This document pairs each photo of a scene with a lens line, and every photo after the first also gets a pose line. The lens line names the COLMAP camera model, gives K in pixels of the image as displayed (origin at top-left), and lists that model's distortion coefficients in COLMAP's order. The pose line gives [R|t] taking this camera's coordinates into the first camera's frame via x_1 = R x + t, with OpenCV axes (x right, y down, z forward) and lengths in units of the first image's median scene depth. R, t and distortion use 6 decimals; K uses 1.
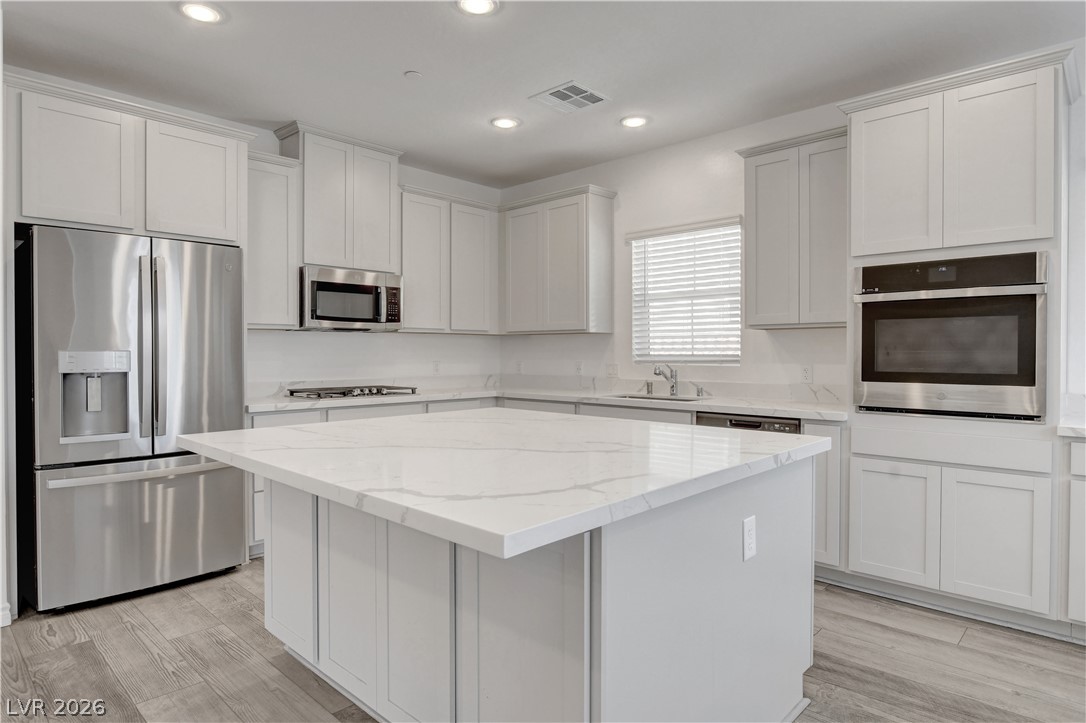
lens RADIAL K [[626.7, 0, 533.5], [0, 626.7, 359.5], [0, 0, 1]] dist [-0.012782, -0.000924]
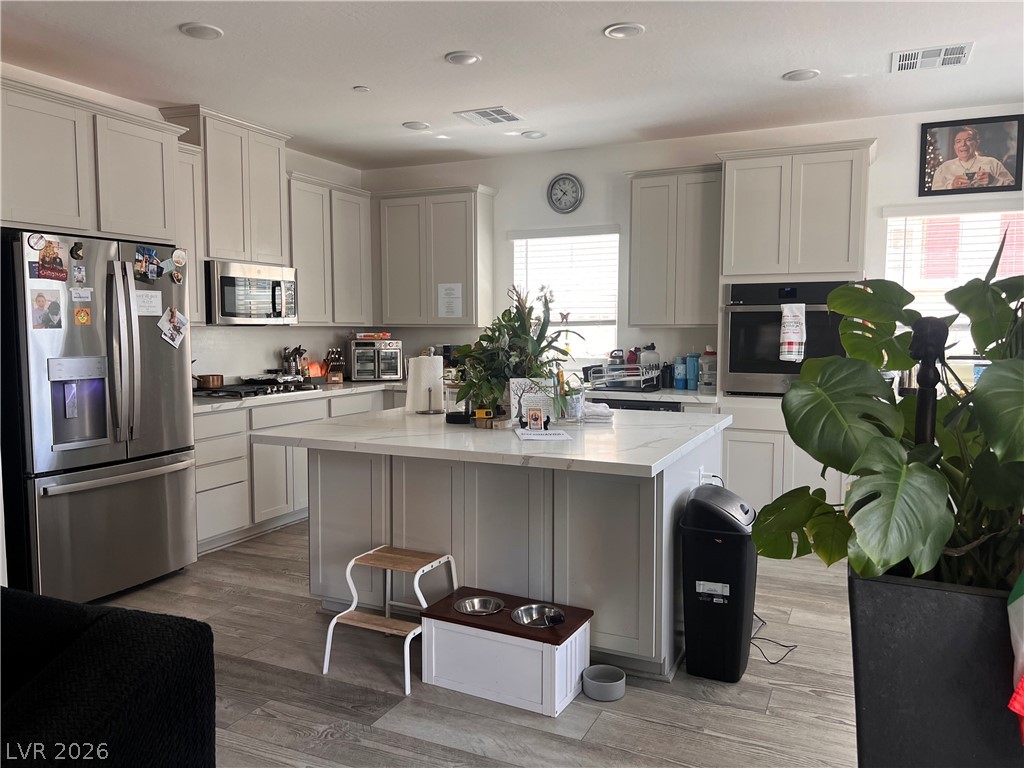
lens RADIAL K [[765.0, 0, 520.0], [0, 765.0, 391.1], [0, 0, 1]] dist [0.034460, -0.026344]
pose [[0.946114, -0.026182, 0.322773, -0.308372], [0.003650, 0.997525, 0.070214, -0.030815], [-0.323813, -0.065252, 0.943868, -0.283523]]
